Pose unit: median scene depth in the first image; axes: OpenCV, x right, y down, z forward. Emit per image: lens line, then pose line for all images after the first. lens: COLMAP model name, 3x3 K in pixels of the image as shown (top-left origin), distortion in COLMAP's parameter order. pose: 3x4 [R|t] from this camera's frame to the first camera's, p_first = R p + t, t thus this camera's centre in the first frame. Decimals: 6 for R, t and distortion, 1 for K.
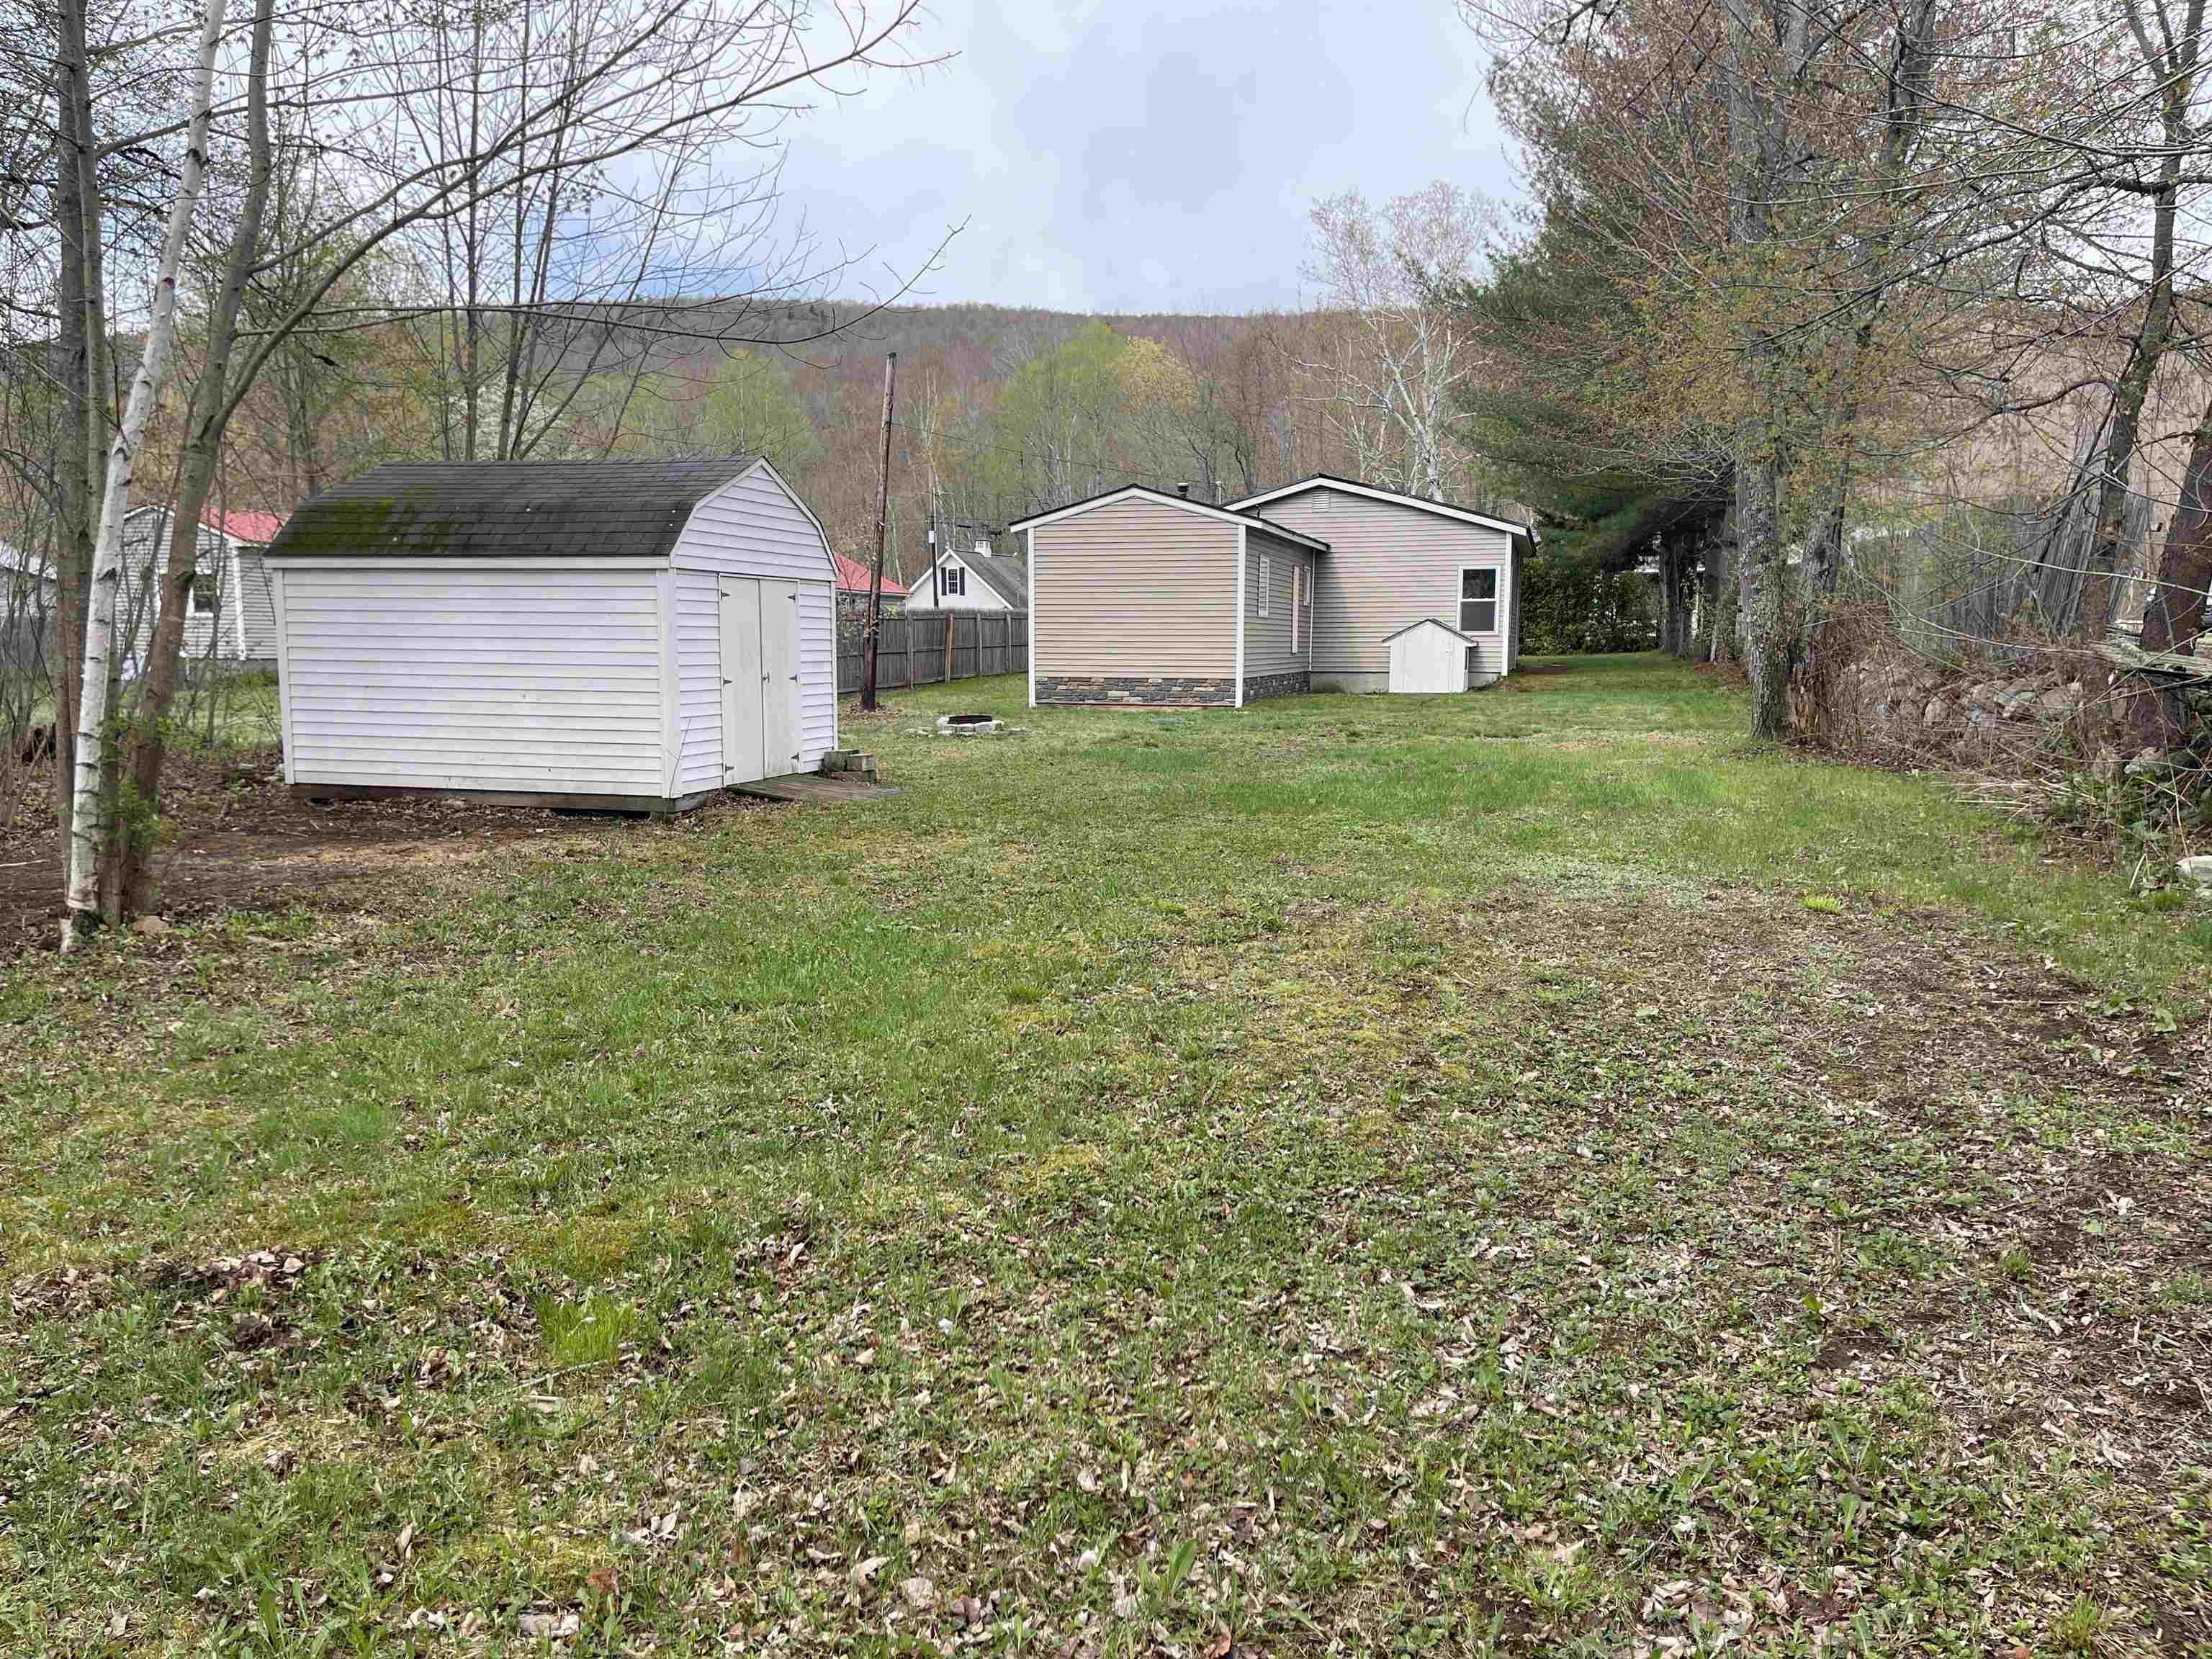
lens RADIAL K [[1628.5, 0, 1106.8], [0, 1628.5, 827.5], [0, 0, 1]] dist [0.002762, -0.000960]
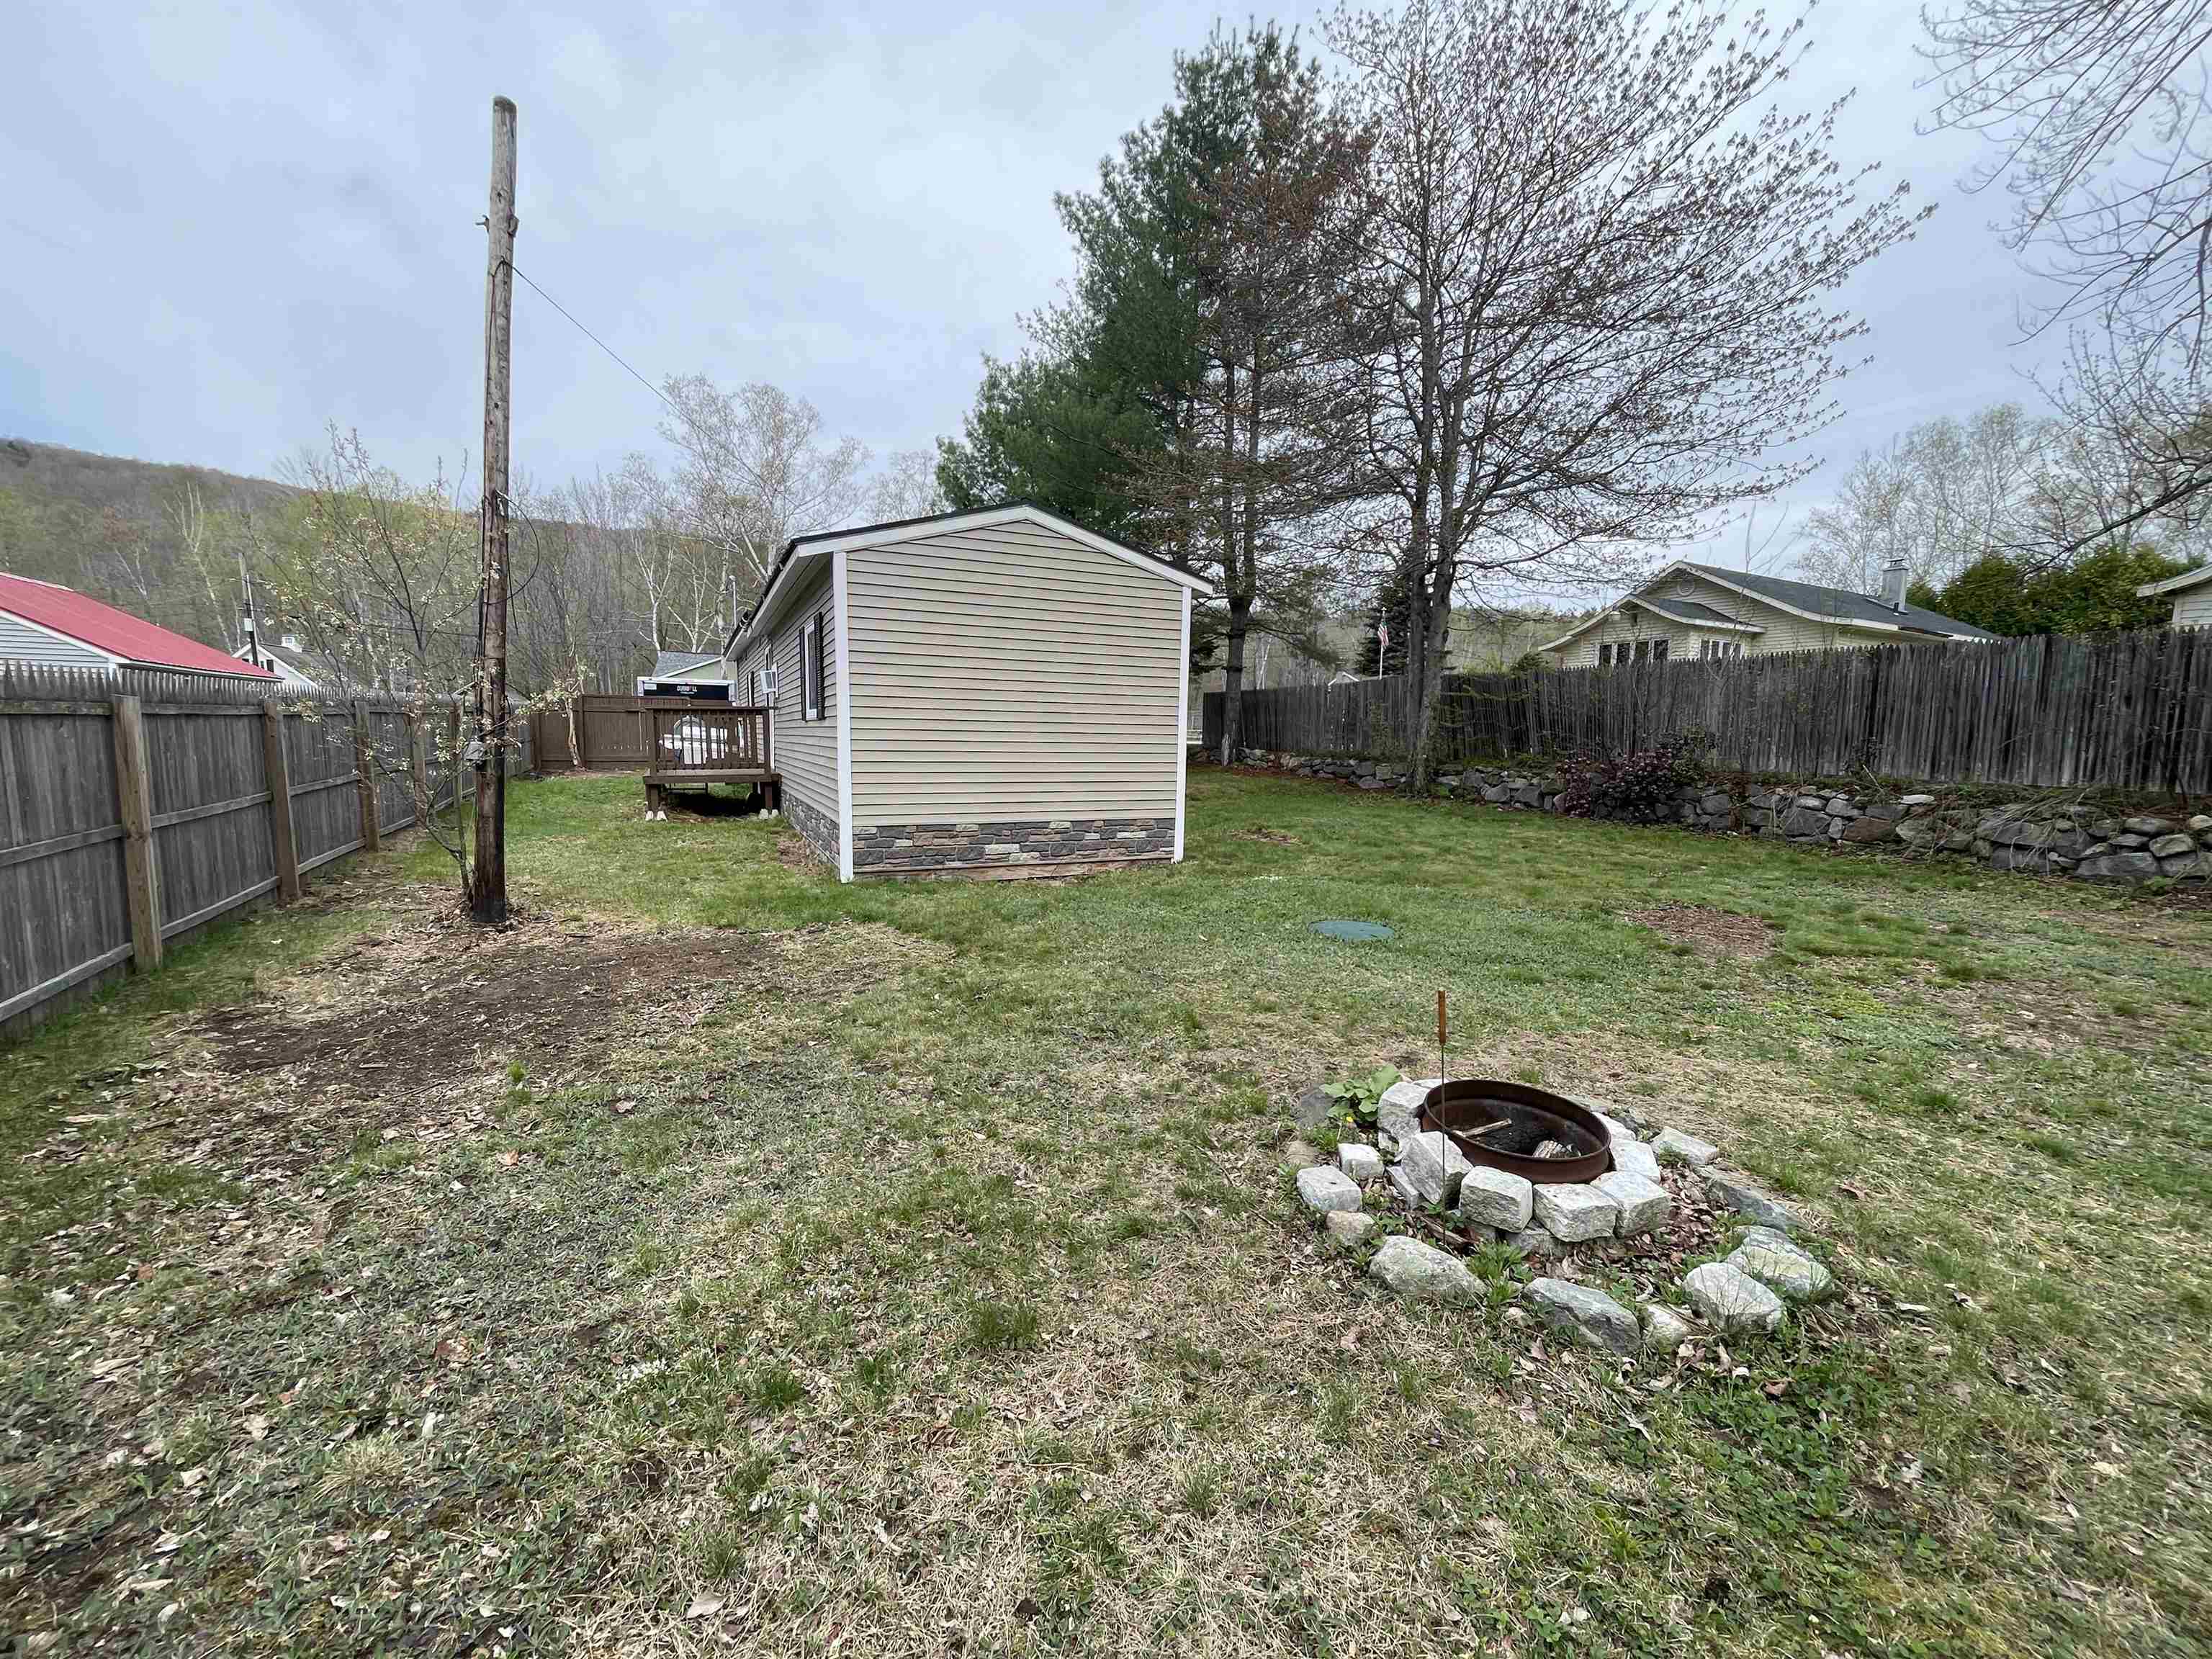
lens RADIAL K [[883.7, 0, 1100.5], [0, 883.7, 832.9], [0, 0, 1]] dist [-0.001233, 0.000001]
pose [[0.769083, -0.059300, 0.636392, -0.170672], [0.057474, 0.998069, 0.023544, -0.093815], [-0.636559, 0.018469, 0.771006, 0.729958]]
